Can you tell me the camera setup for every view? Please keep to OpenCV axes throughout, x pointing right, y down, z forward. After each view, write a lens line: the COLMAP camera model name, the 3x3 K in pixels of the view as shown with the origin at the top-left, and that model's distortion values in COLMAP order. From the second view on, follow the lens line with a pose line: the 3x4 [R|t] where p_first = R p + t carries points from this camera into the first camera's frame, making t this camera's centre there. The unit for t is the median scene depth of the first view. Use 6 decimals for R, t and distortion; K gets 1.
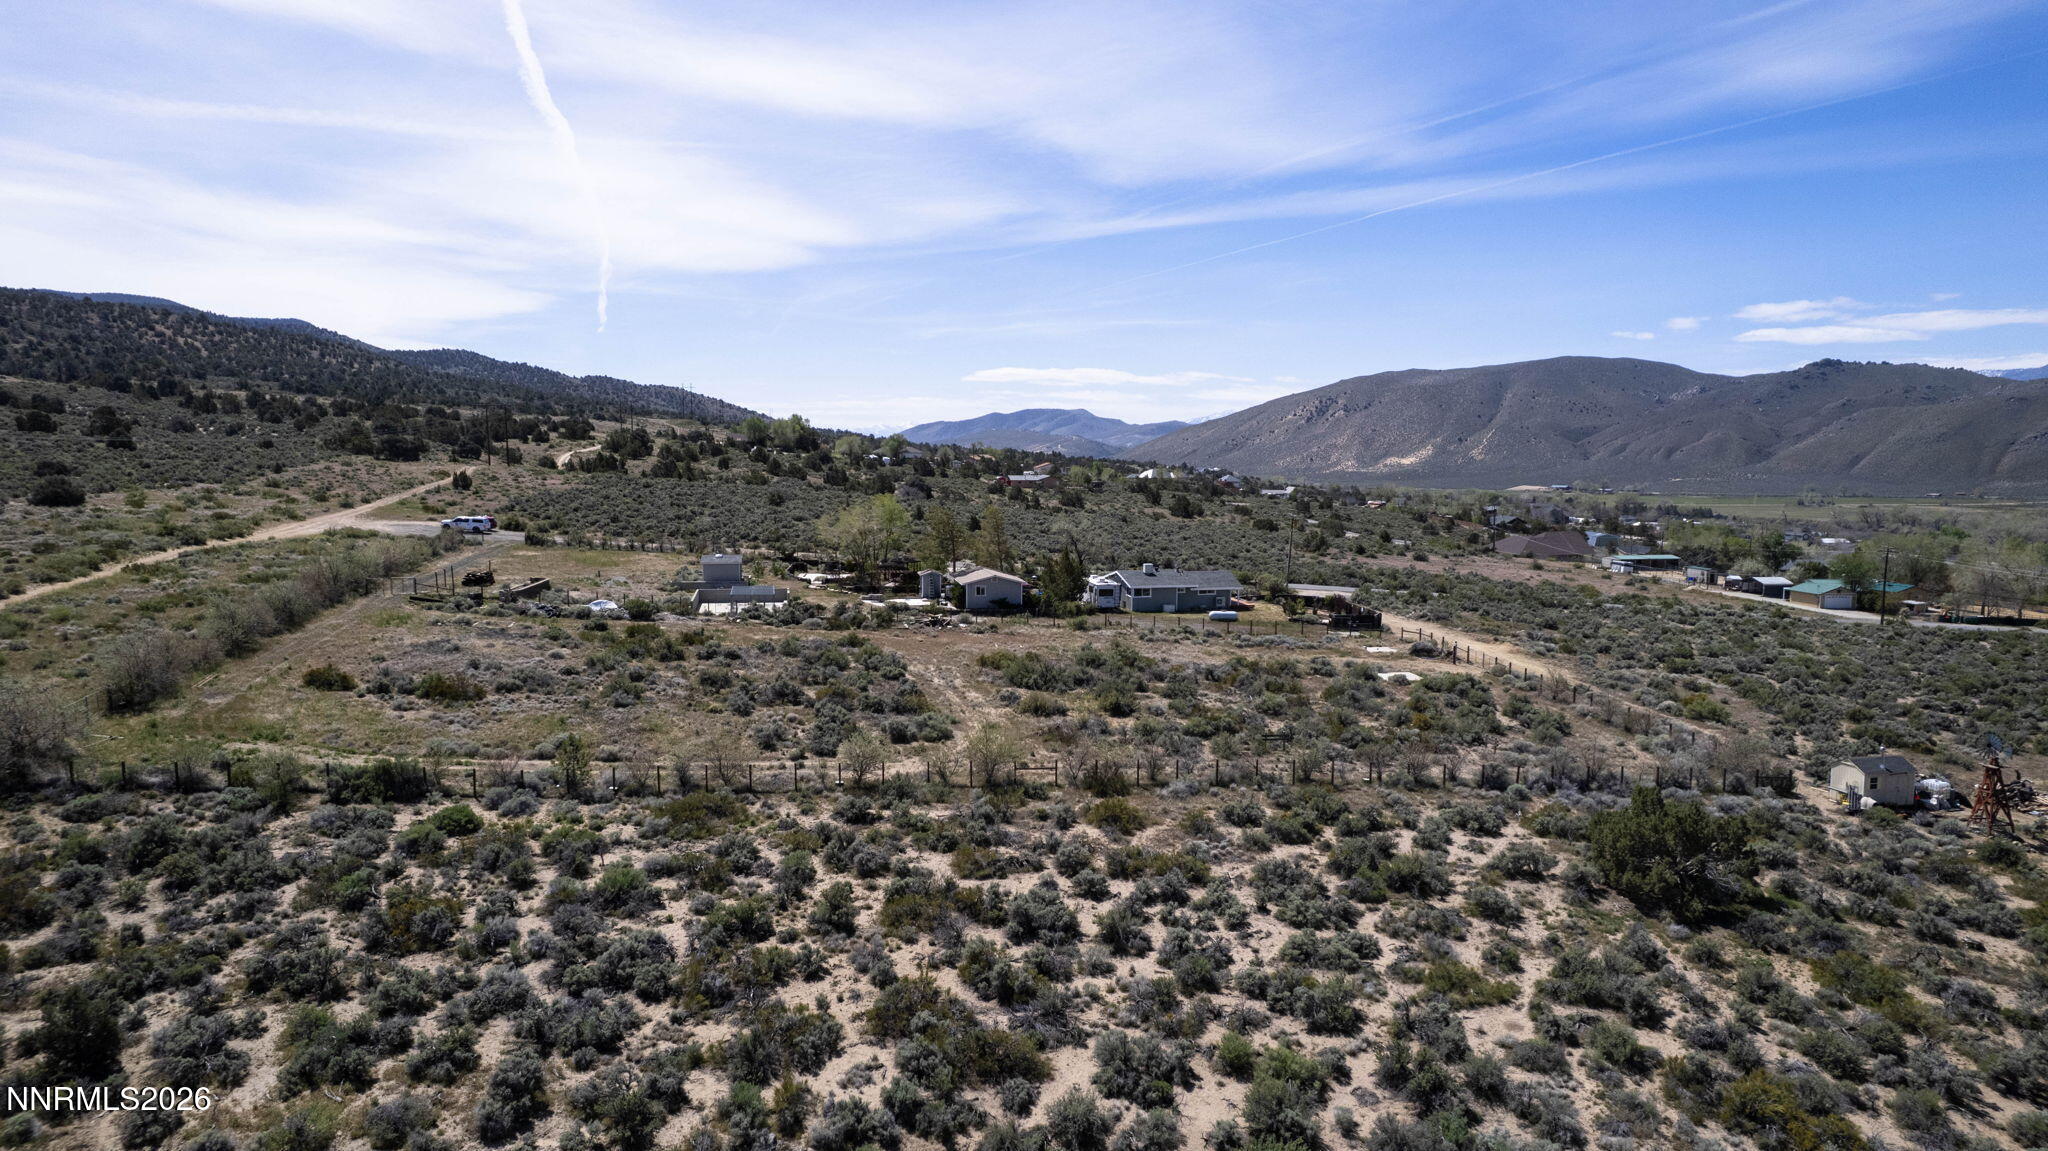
lens RADIAL K [[1309.7, 0, 1024.3], [0, 1309.7, 578.4], [0, 0, 1]] dist [-0.068378, 0.055974]
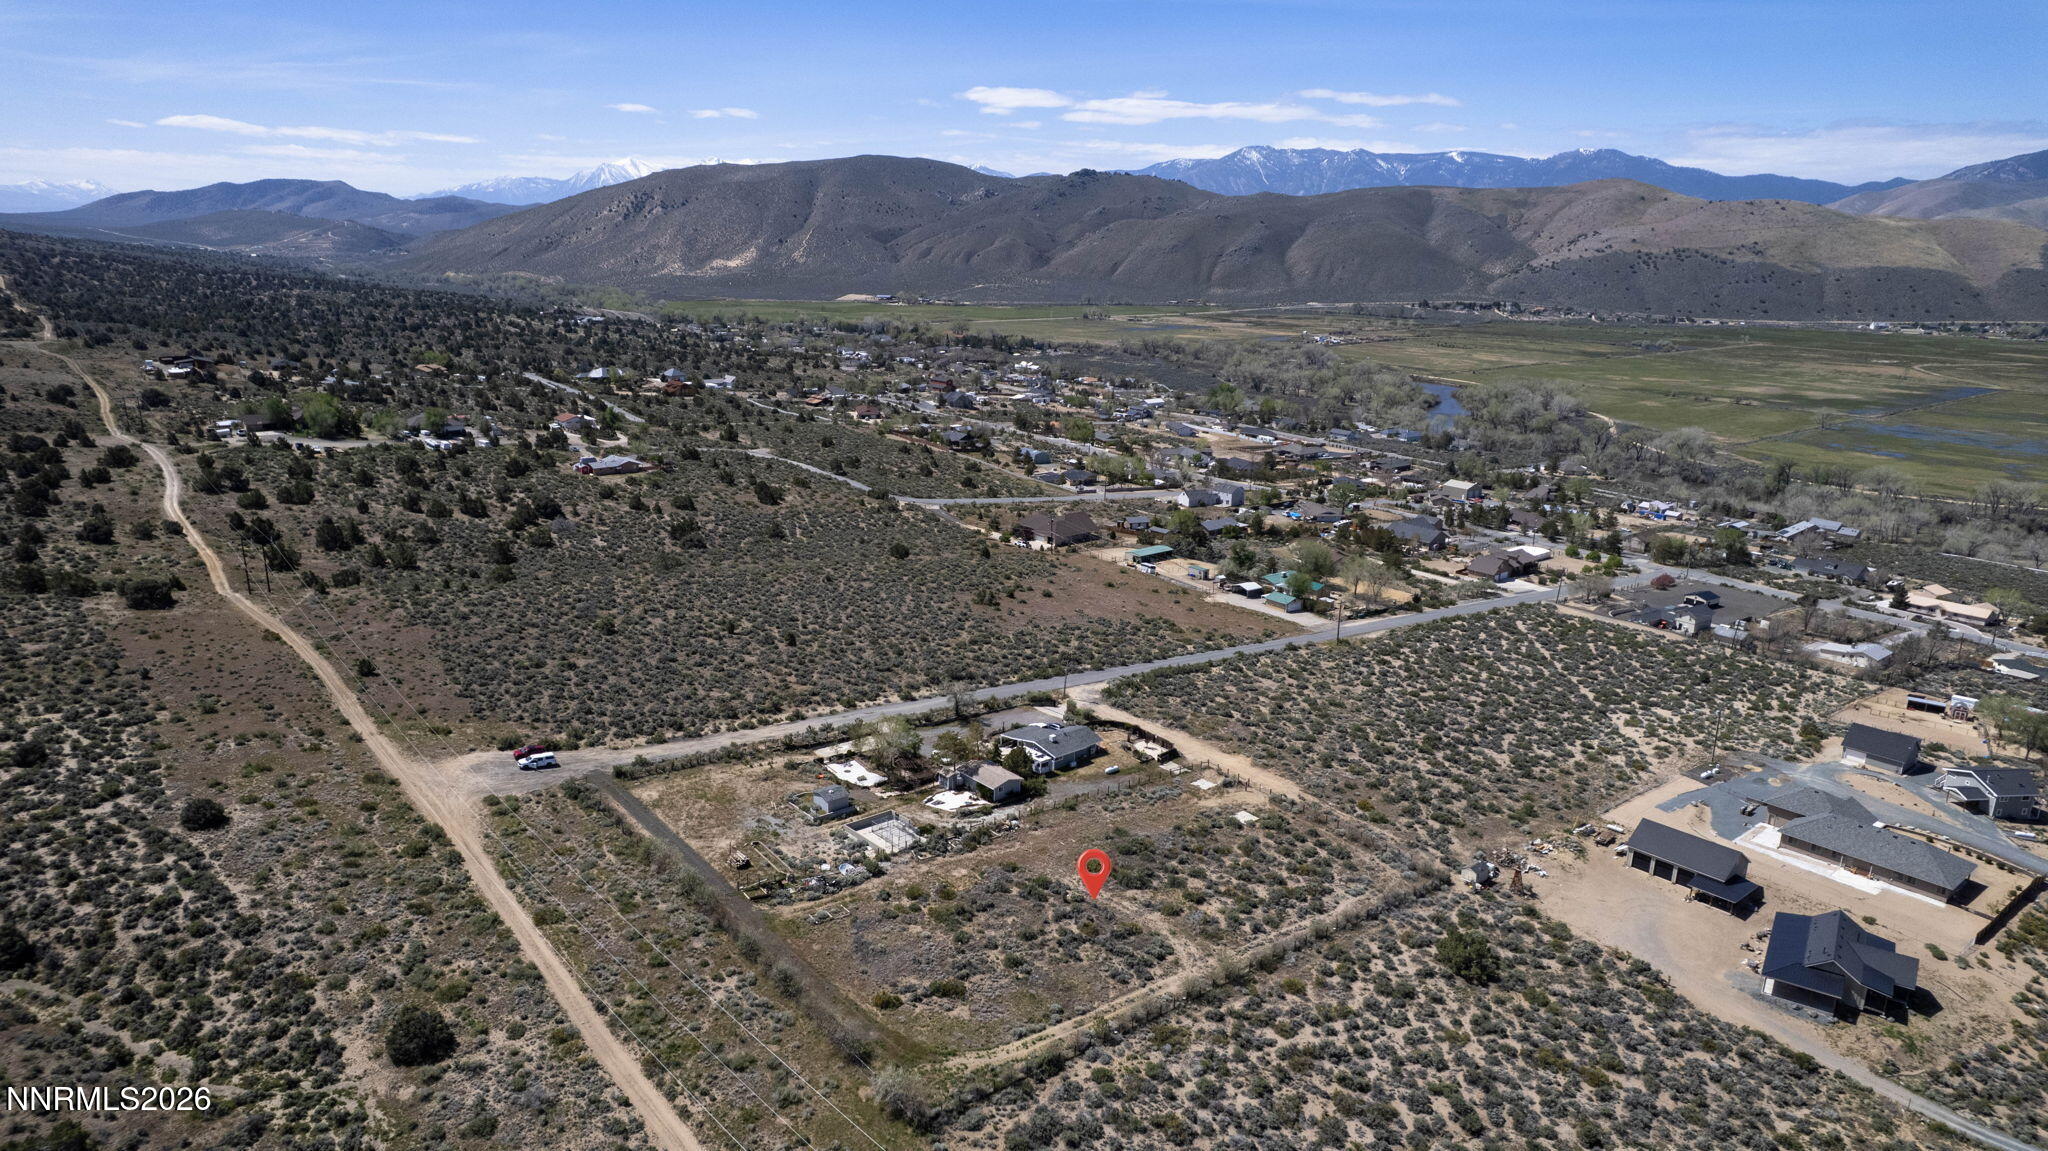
lens RADIAL K [[1309.7, 0, 1012.4], [0, 1309.7, 574.0], [0, 0, 1]] dist [-0.068378, 0.055974]
pose [[0.868841, -0.121058, 0.480063, -1.693006], [0.038396, 0.983201, 0.178443, -1.200515], [-0.493600, -0.136606, 0.858893, -0.871235]]
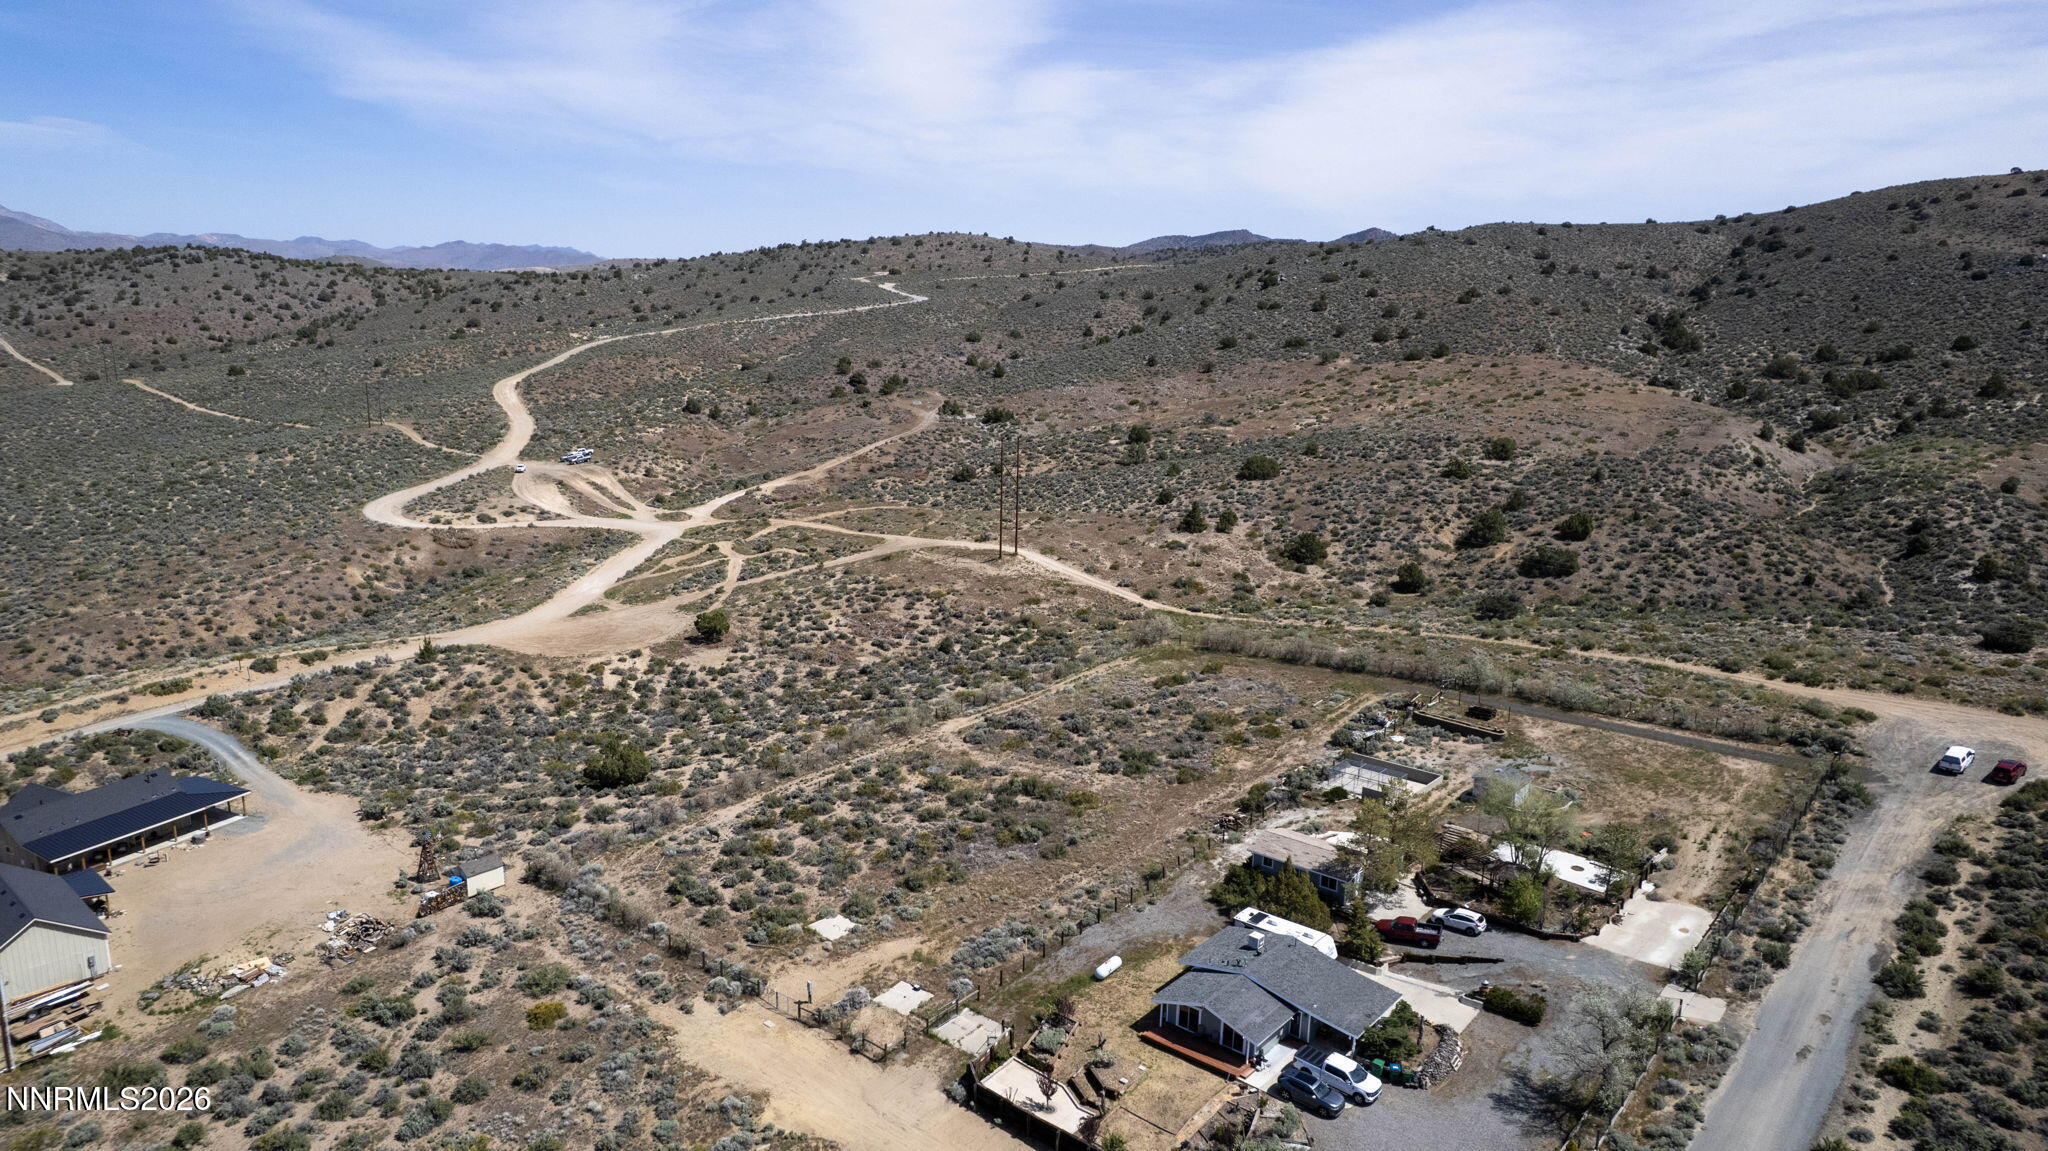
lens RADIAL K [[1309.7, 0, 1030.3], [0, 1309.7, 576.4], [0, 0, 1]] dist [-0.068378, 0.055974]
pose [[-0.768633, 0.118126, -0.628689, 1.438345], [-0.087839, 0.954003, 0.286641, -0.919840], [0.633631, 0.275545, -0.722902, 3.245130]]
